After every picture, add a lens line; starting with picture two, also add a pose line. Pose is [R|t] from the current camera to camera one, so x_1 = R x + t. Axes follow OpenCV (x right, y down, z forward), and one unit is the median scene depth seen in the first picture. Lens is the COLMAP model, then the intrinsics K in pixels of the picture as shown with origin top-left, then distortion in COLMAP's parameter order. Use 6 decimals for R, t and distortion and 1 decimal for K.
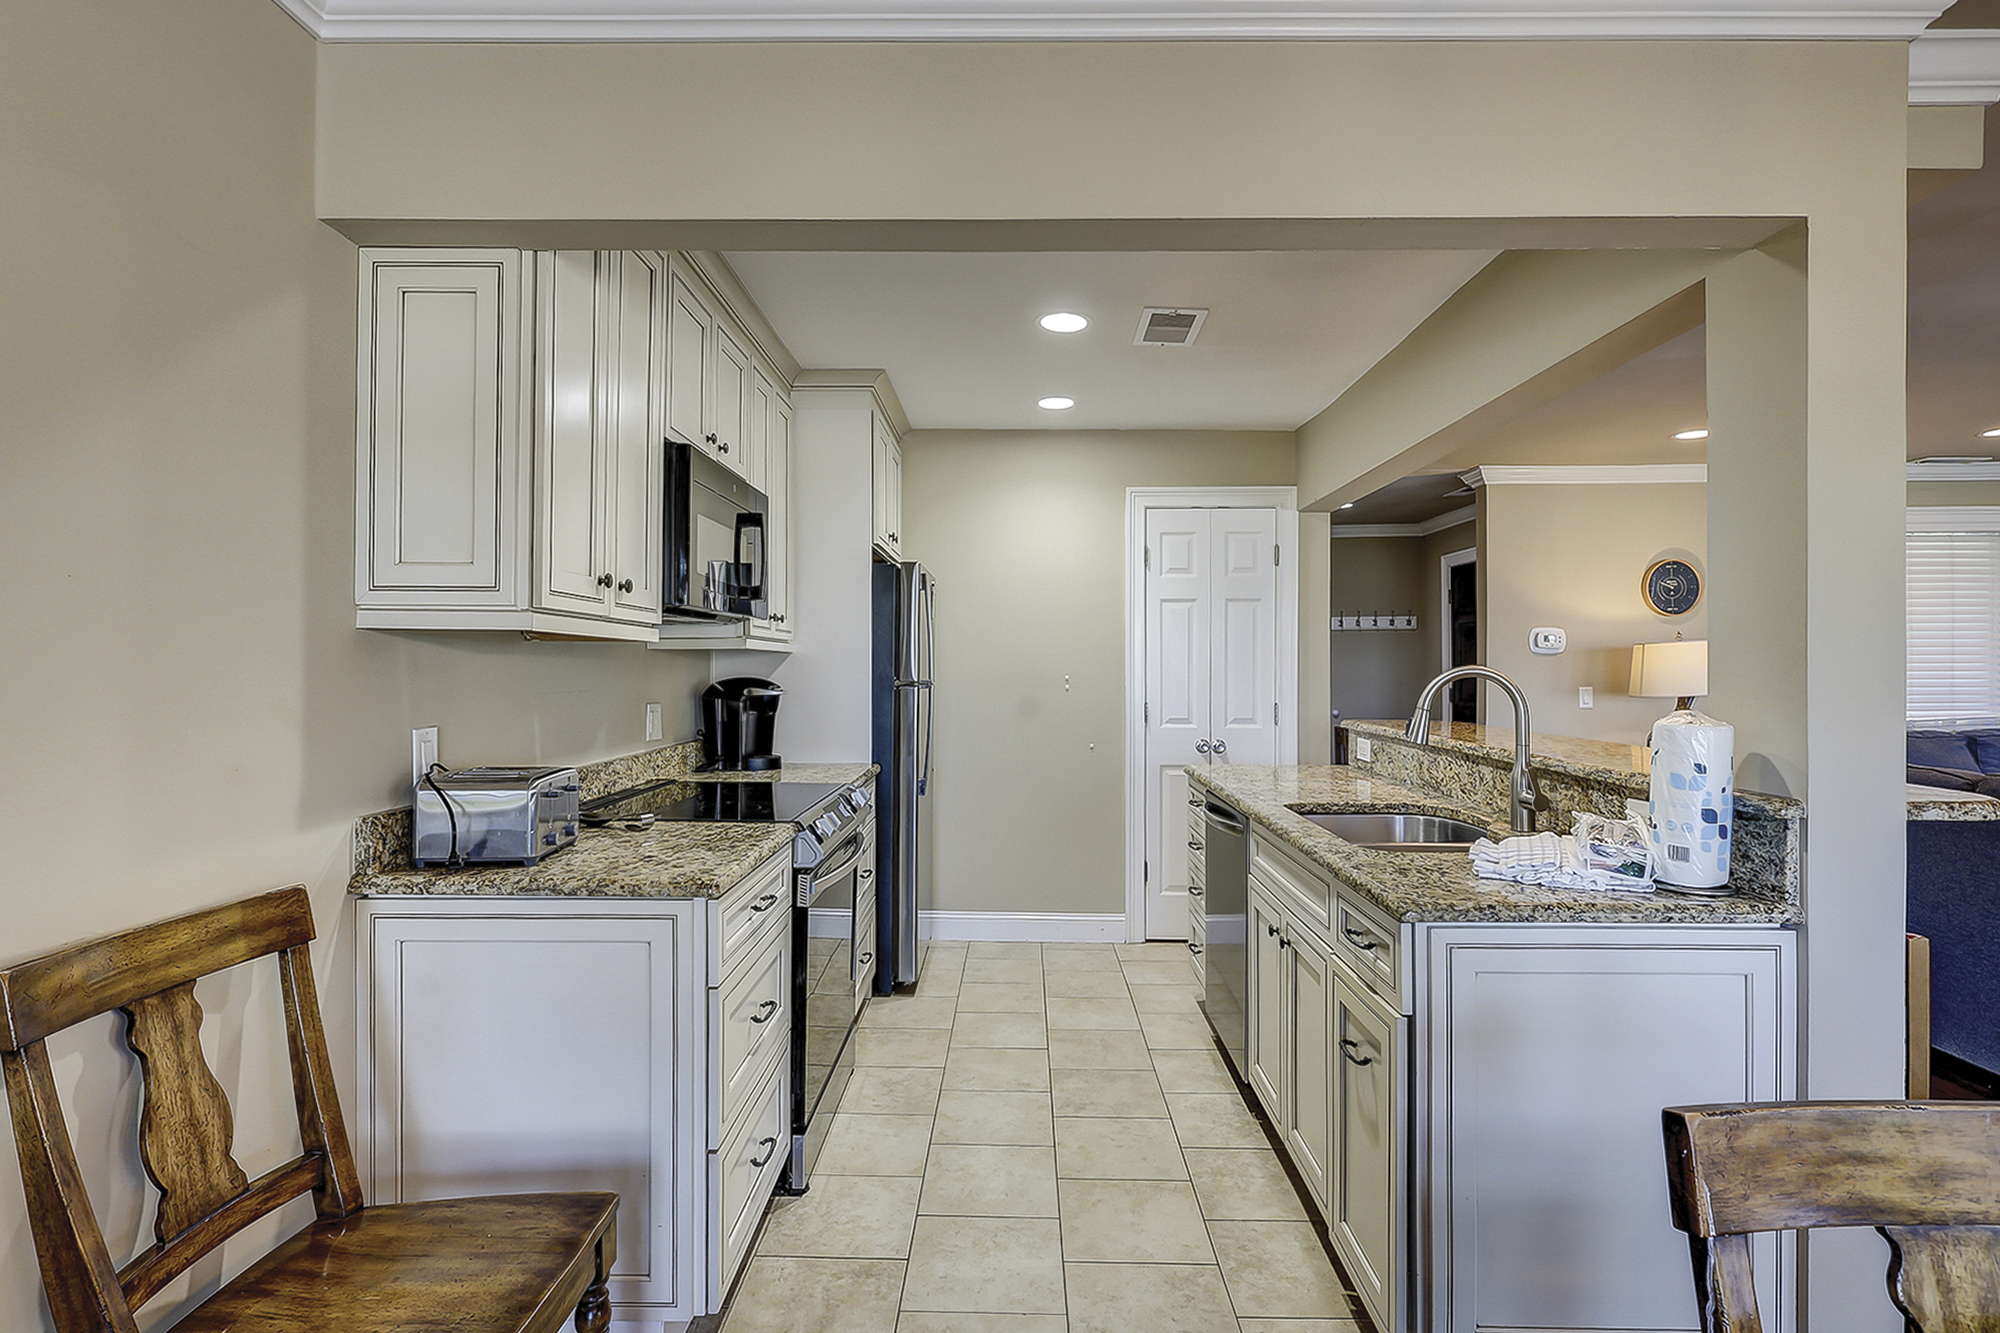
lens RADIAL K [[985.1, 0, 984.7], [0, 985.1, 655.8], [0, 0, 1]] dist [-0.002943, -0.000308]
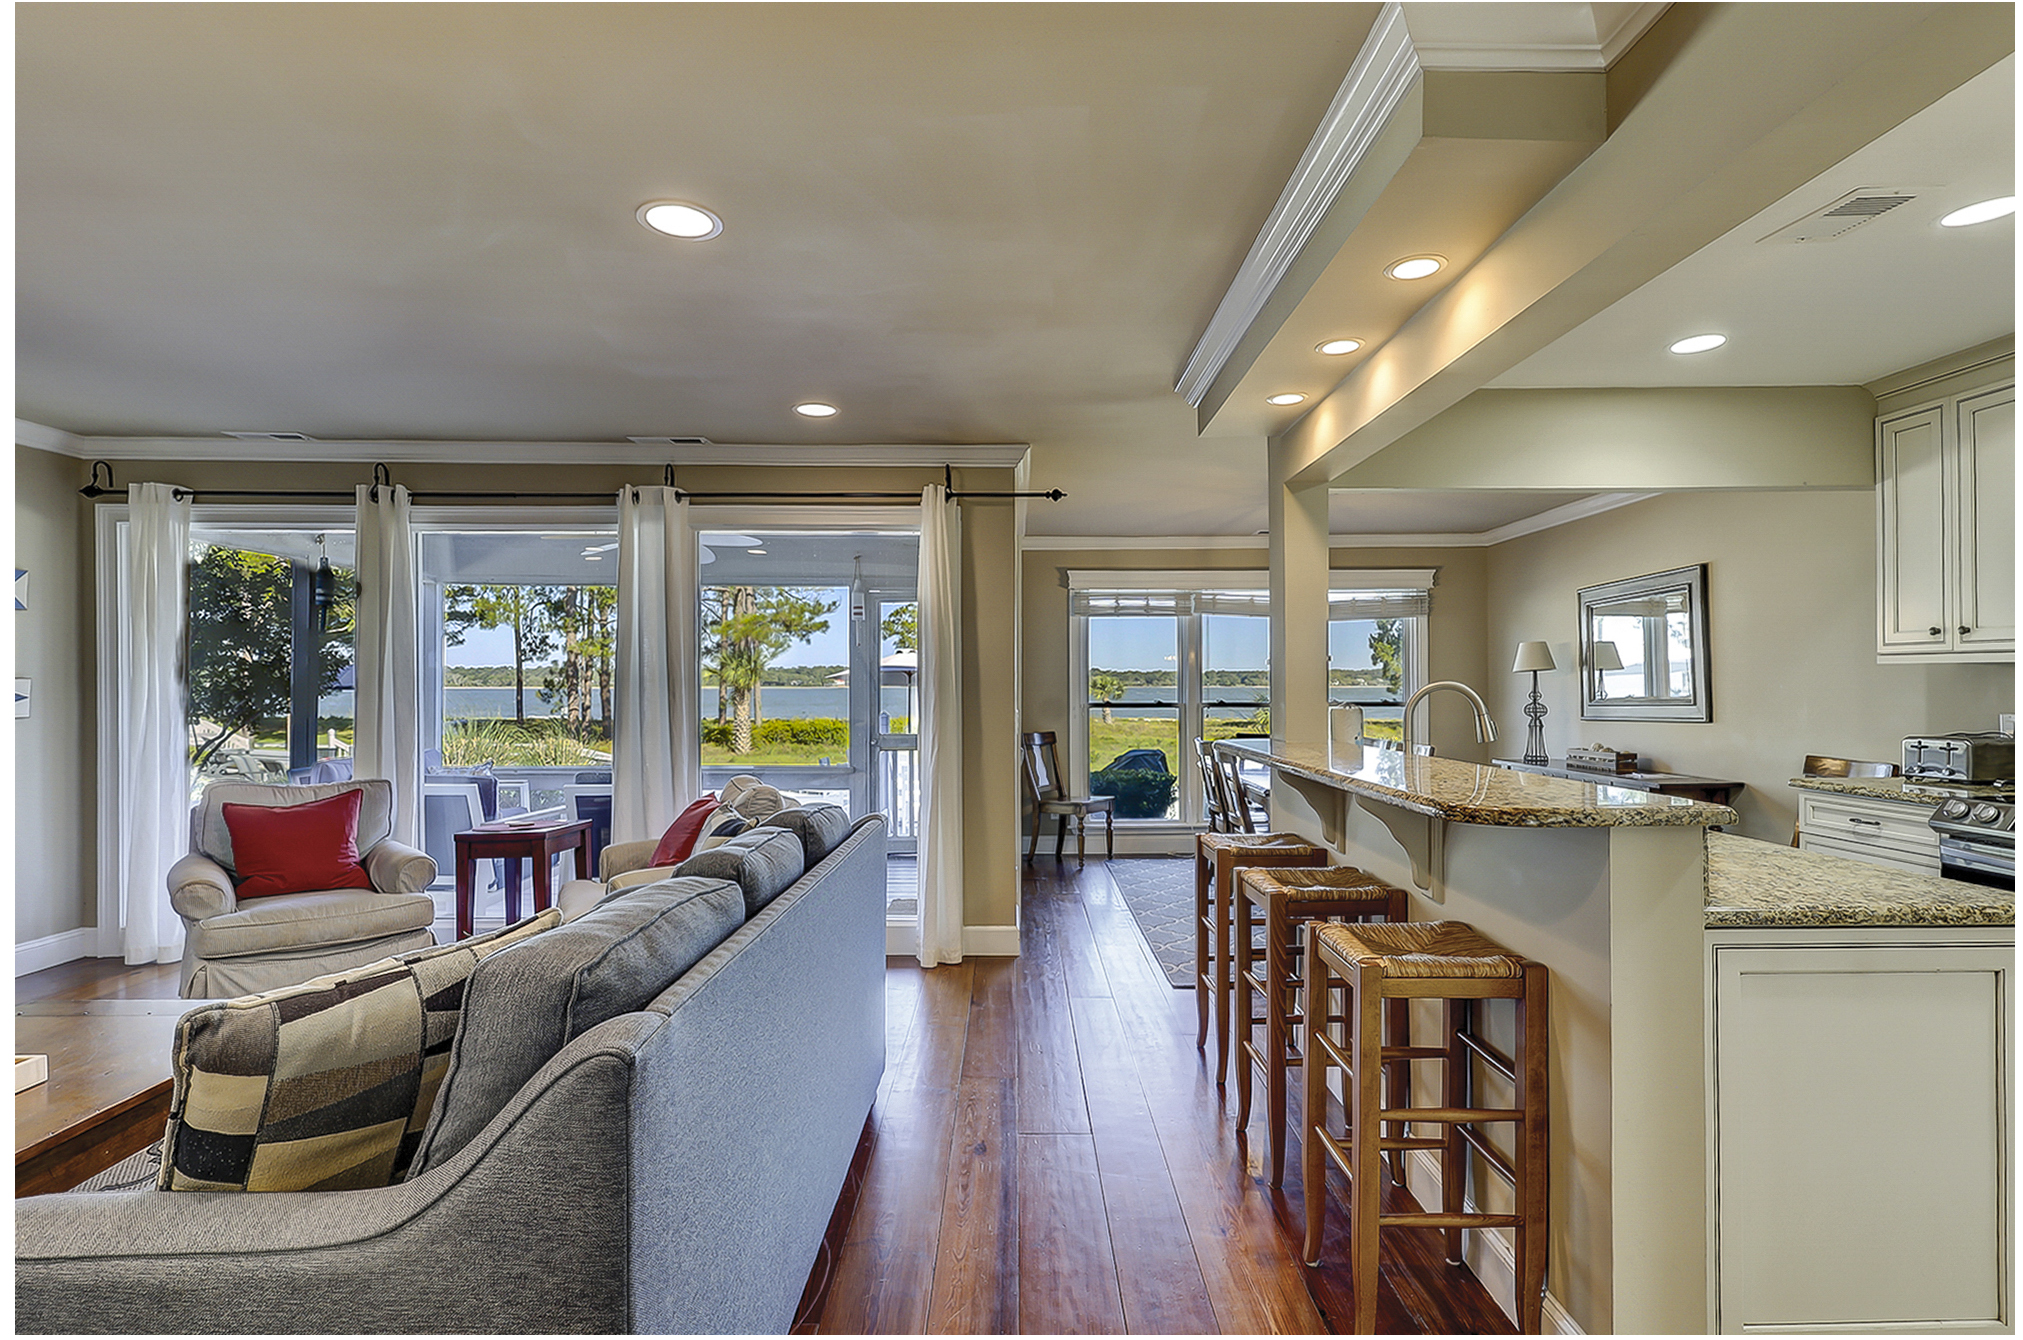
lens RADIAL K [[965.4, 0, 1005.0], [0, 965.4, 679.9], [0, 0, 1]] dist [-0.011720, -0.000594]
pose [[-0.999812, 0.002518, -0.019203, 0.931553], [0.002764, 0.999914, -0.012788, 0.020477], [0.019170, -0.012839, -0.999734, 1.911153]]
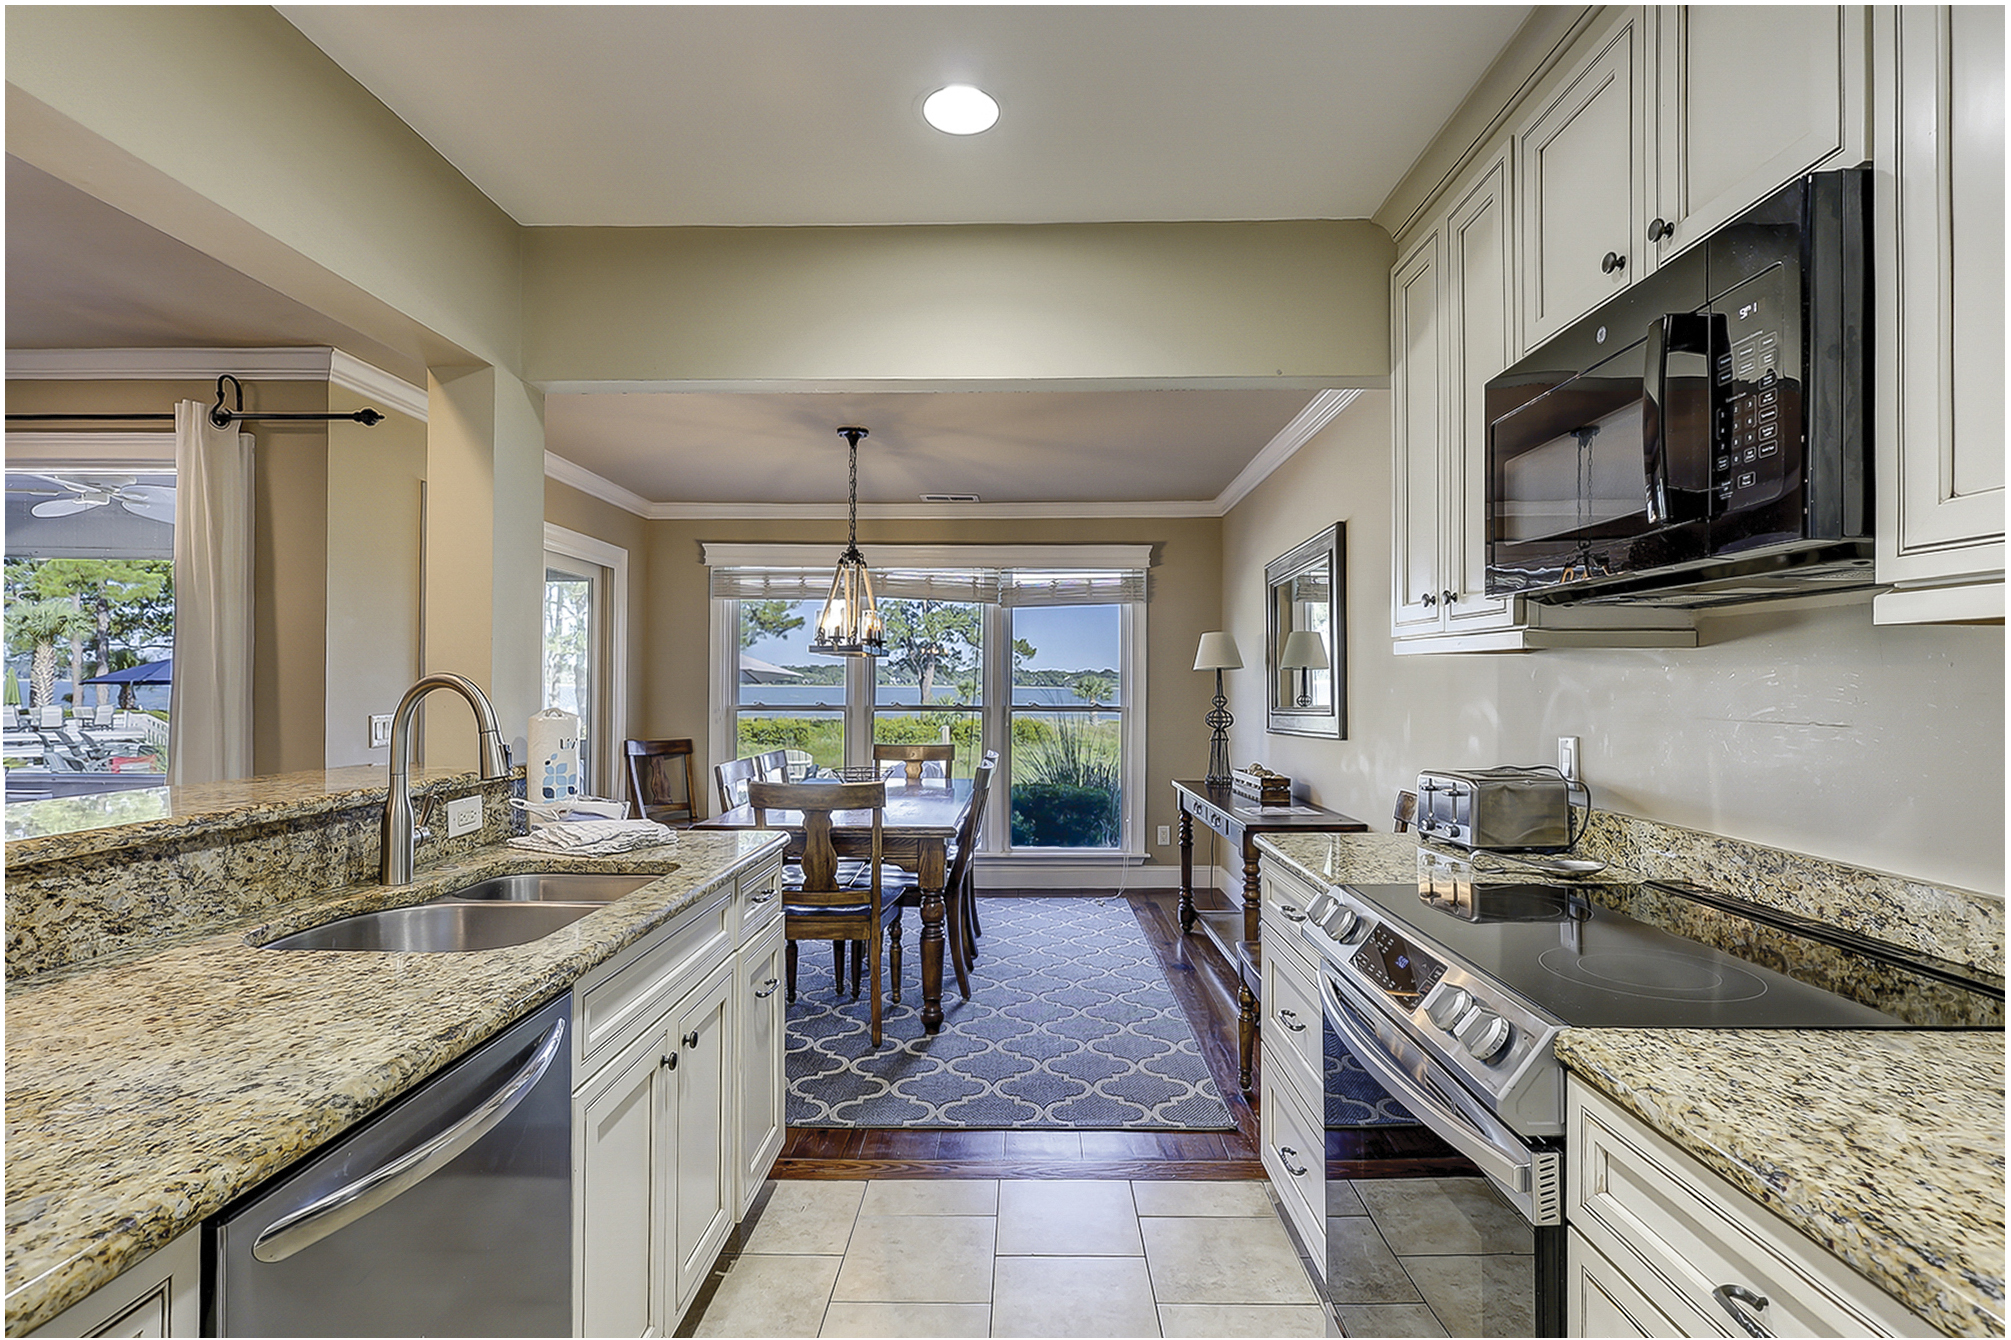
lens RADIAL K [[973.5, 0, 994.1], [0, 973.5, 681.9], [0, 0, 1]] dist [-0.003526, -0.000476]
pose [[-0.999983, -0.005815, 0.000544, 0.061654], [-0.005821, 0.999918, -0.011392, 0.020079], [-0.000478, -0.011395, -0.999935, 1.478720]]
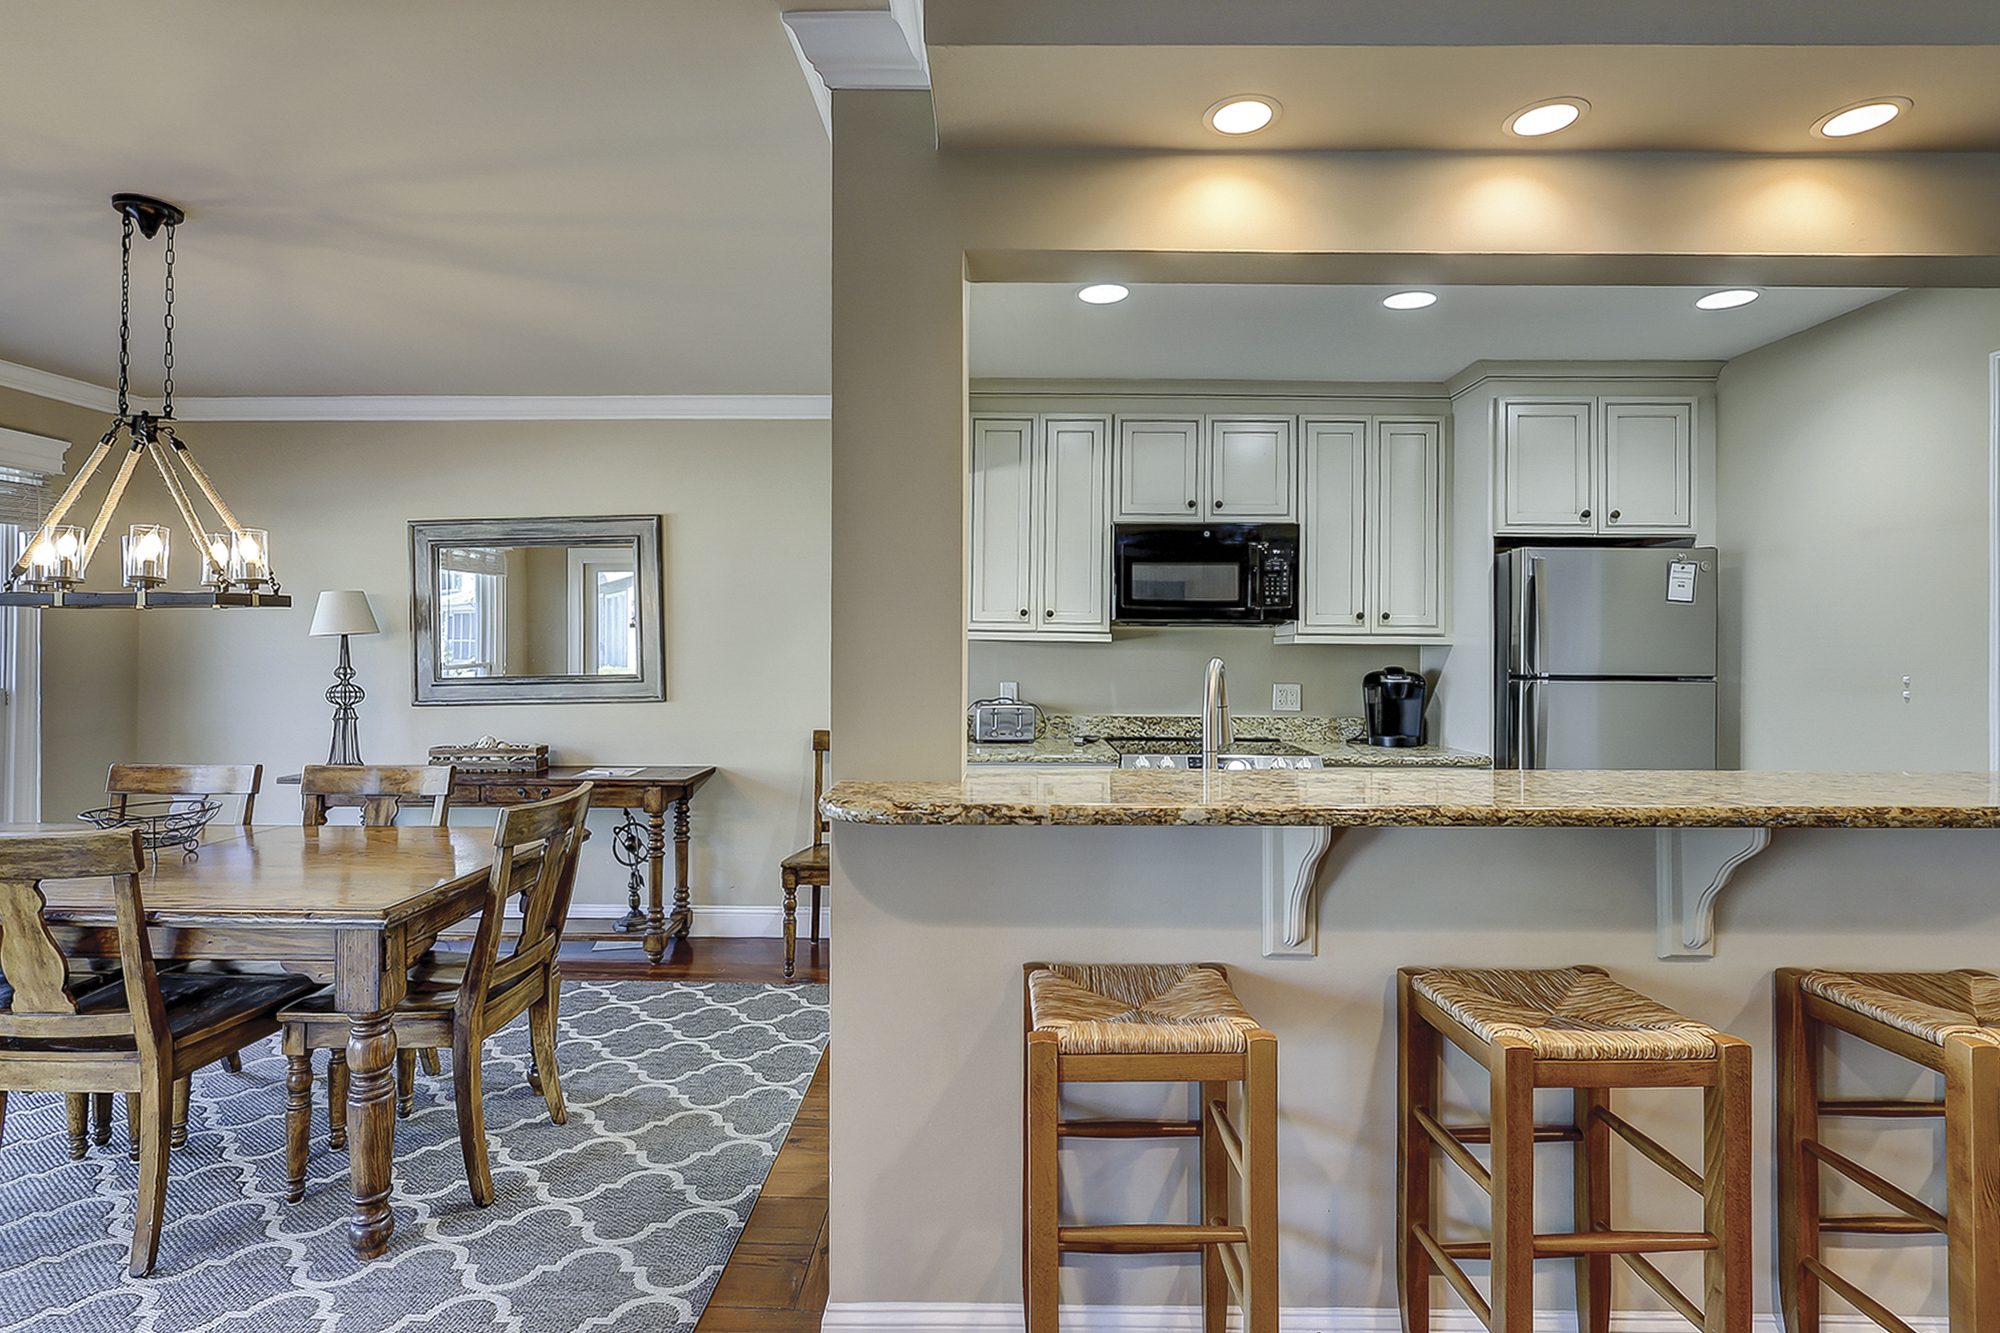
lens RADIAL K [[979.7, 0, 1009.8], [0, 979.7, 647.8], [0, 0, 1]] dist [-0.003265, -0.000116]
pose [[0.010914, -0.004250, -0.999931, 1.161284], [0.003576, 0.999985, -0.004211, 0.003983], [0.999934, -0.003530, 0.010929, 0.686091]]
